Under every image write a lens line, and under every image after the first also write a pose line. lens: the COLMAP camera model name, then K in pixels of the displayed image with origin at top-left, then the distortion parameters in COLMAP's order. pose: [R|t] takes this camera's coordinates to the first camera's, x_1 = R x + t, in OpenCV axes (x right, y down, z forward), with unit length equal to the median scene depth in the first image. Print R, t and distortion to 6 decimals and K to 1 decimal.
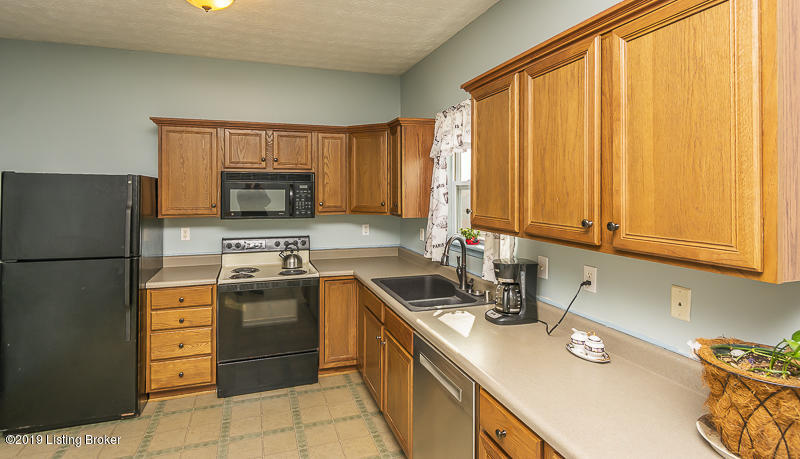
lens RADIAL K [[404.9, 0, 398.7], [0, 404.9, 192.4], [0, 0, 1]] dist [0.000792, -0.000238]
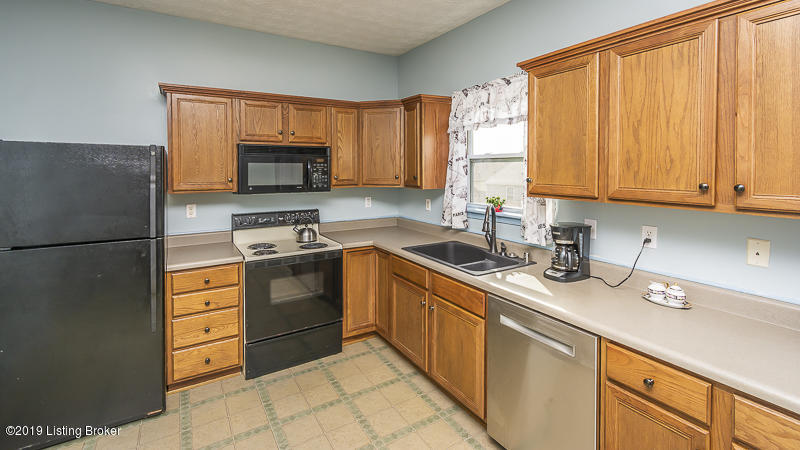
lens RADIAL K [[360.3, 0, 401.1], [0, 360.3, 176.5], [0, 0, 1]] dist [0.002069, 0.000652]
pose [[0.976514, -0.010190, 0.215213, -0.268436], [0.006064, 0.999785, 0.019824, 0.011114], [-0.215369, -0.018054, 0.976366, 0.095694]]
